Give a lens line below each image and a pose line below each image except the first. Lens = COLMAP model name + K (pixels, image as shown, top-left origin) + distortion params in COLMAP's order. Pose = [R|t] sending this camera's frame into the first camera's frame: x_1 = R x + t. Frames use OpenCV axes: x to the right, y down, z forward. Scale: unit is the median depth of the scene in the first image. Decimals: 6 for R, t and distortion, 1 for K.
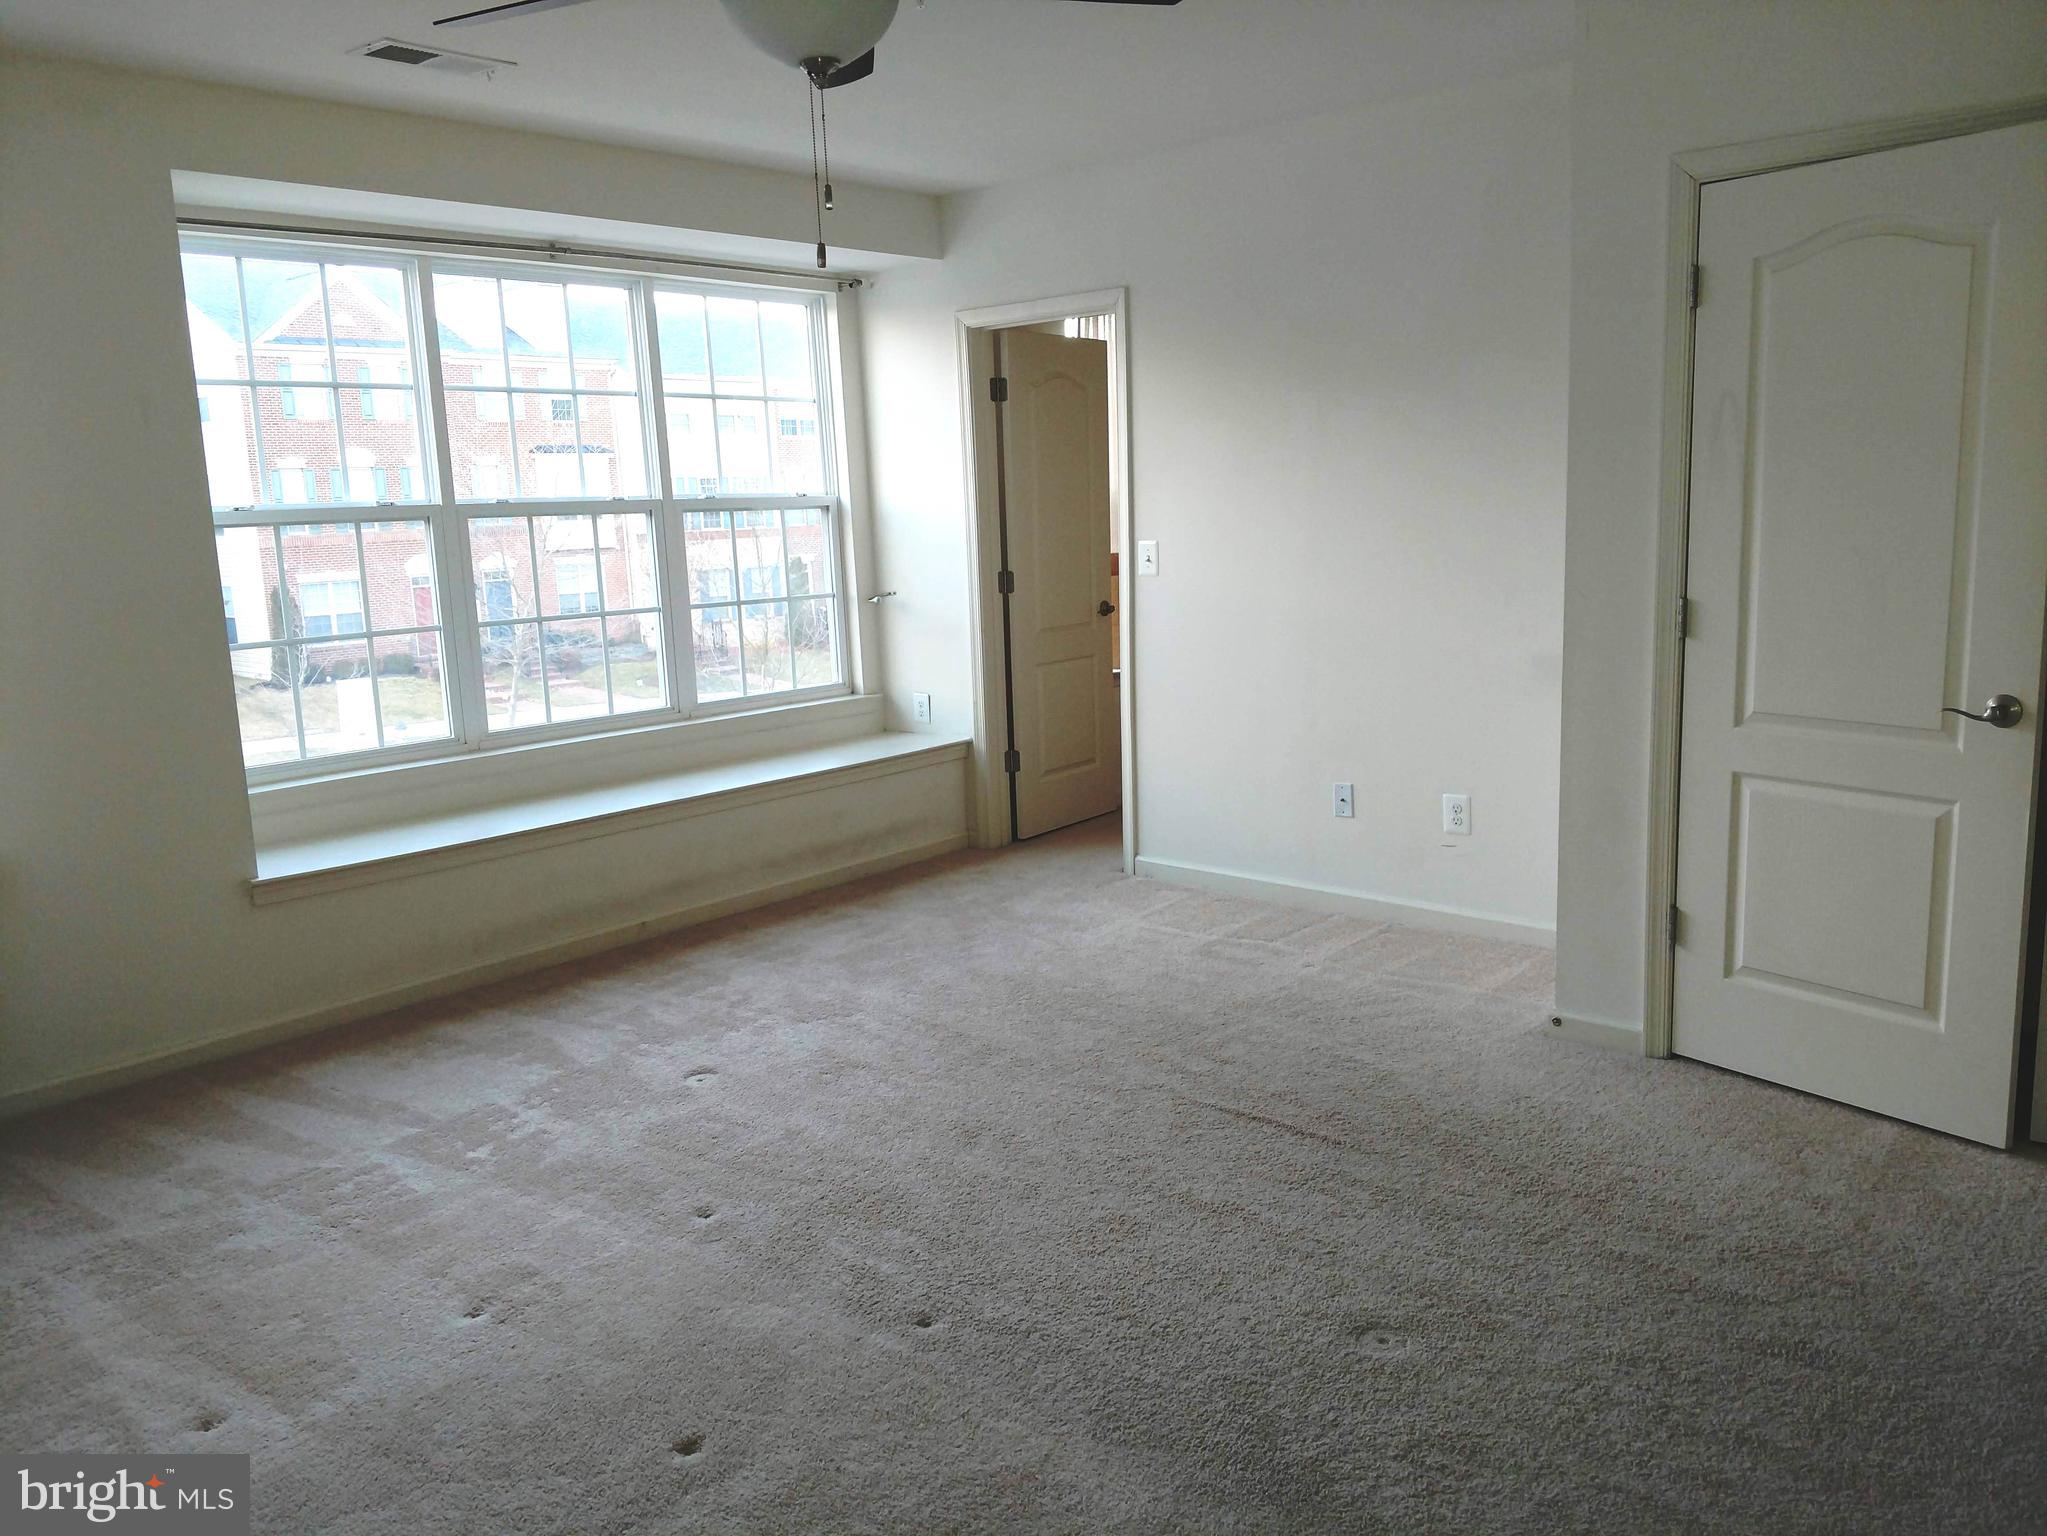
lens RADIAL K [[1603.3, 0, 1014.9], [0, 1603.3, 773.6], [0, 0, 1]] dist [0.149253, -0.295539]
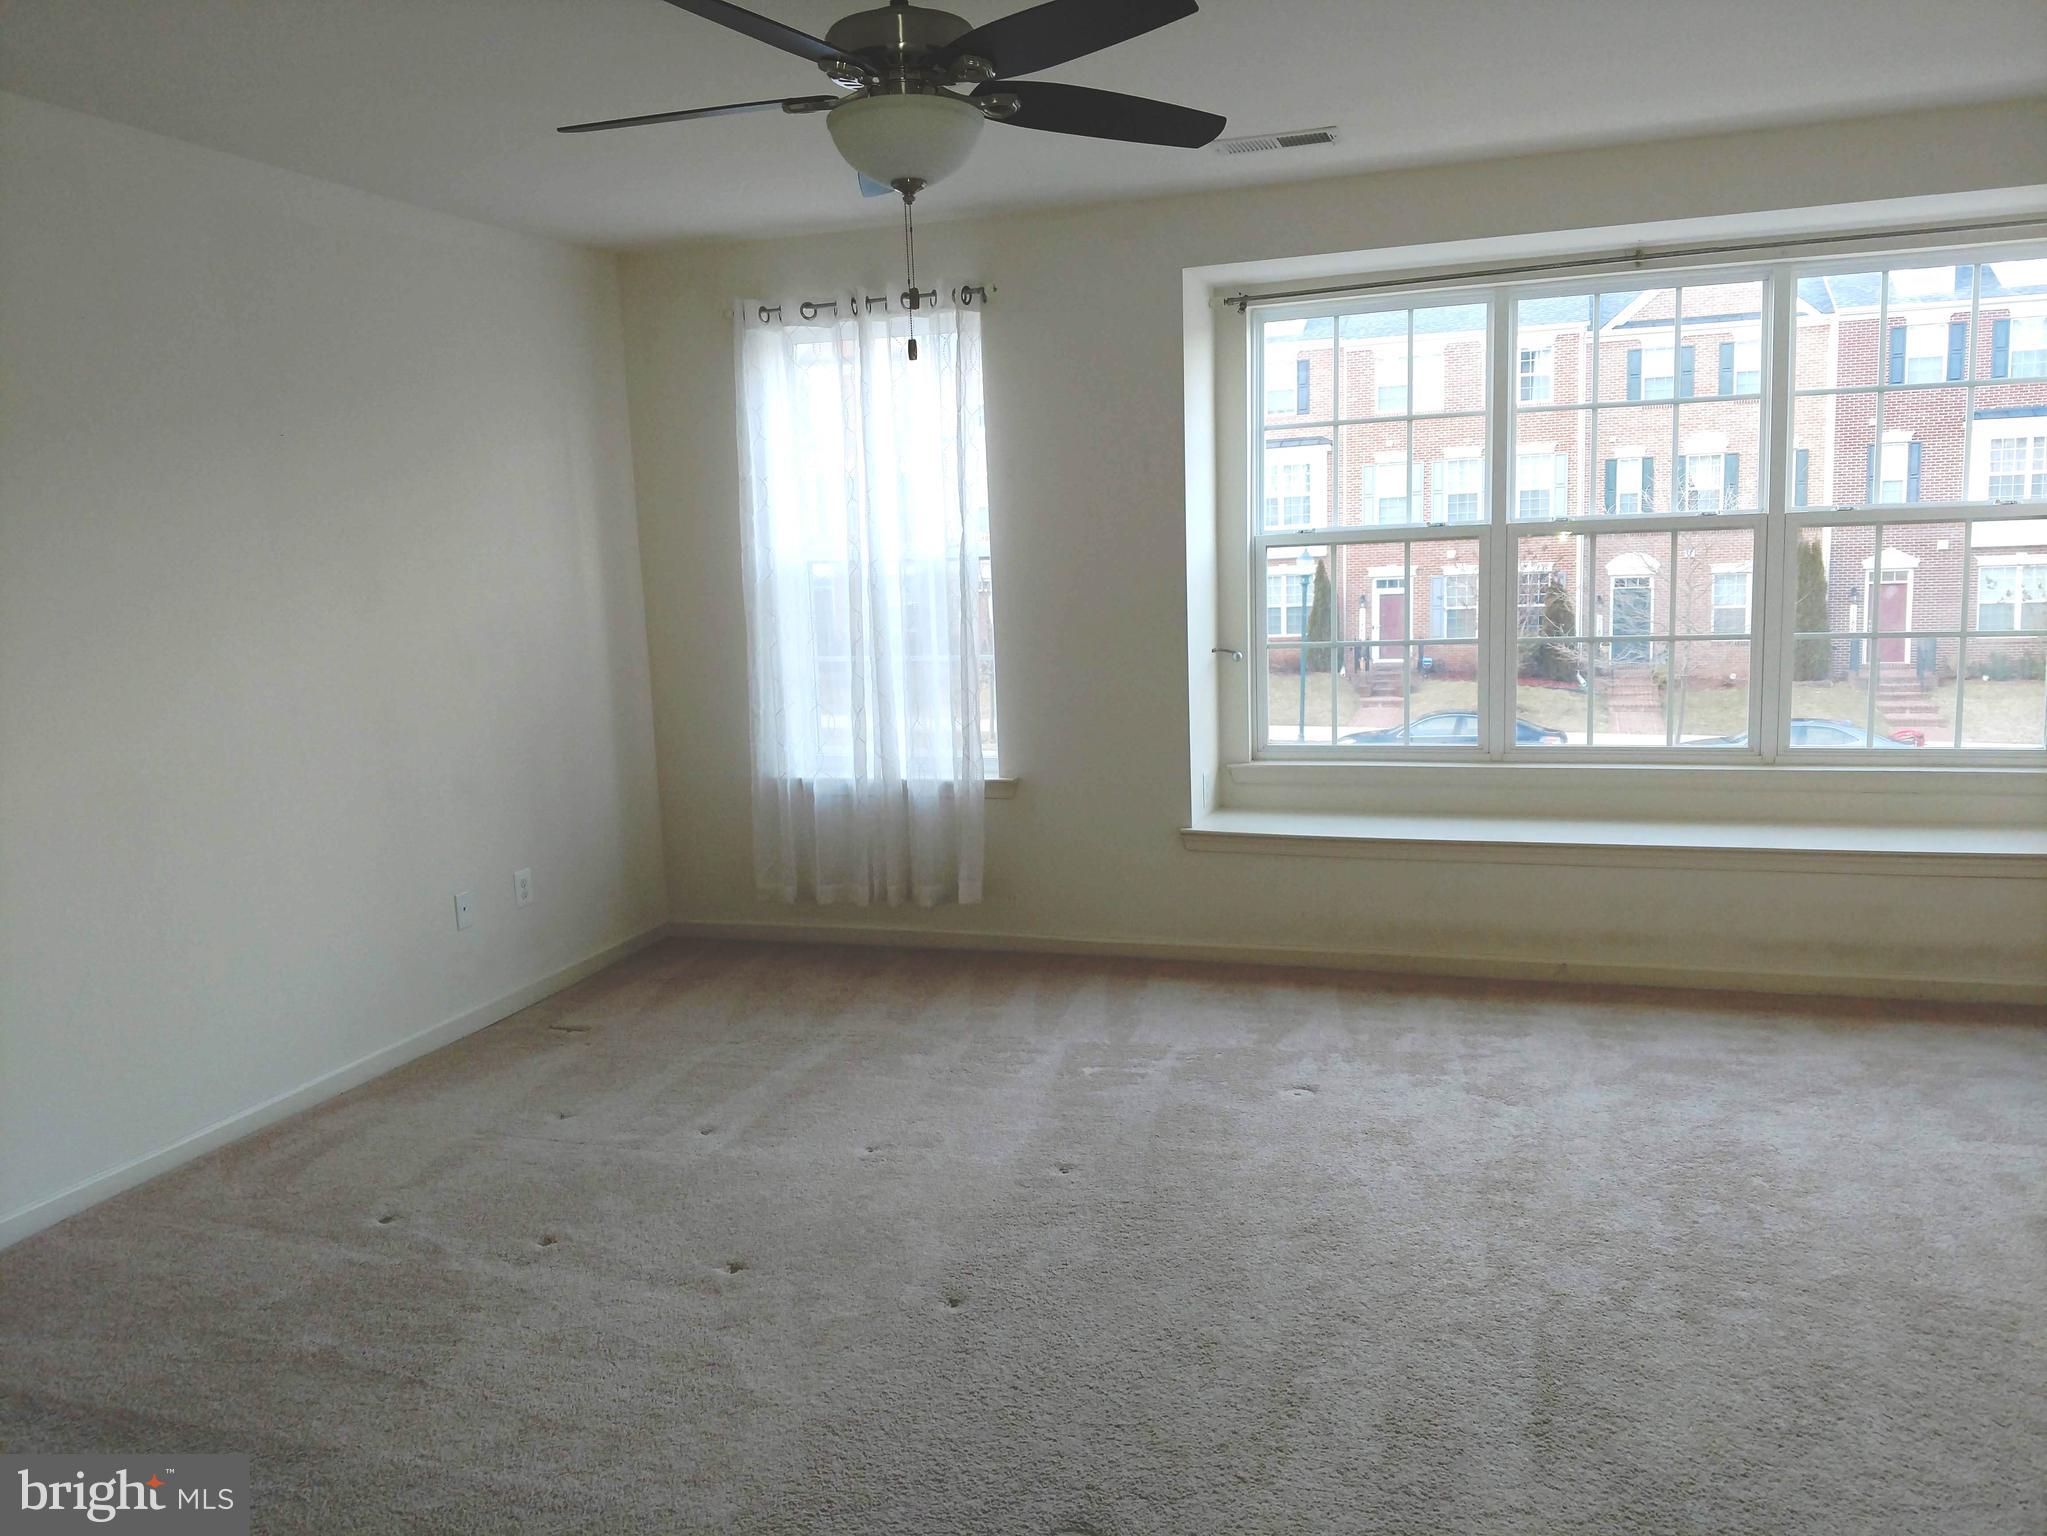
lens RADIAL K [[1603.3, 0, 1014.9], [0, 1603.3, 773.6], [0, 0, 1]] dist [0.149253, -0.295539]
pose [[0.372489, 0.158004, -0.914487, 0.580858], [-0.138485, 0.983830, 0.113577, -0.093908], [0.917646, 0.084337, 0.388347, 0.366468]]
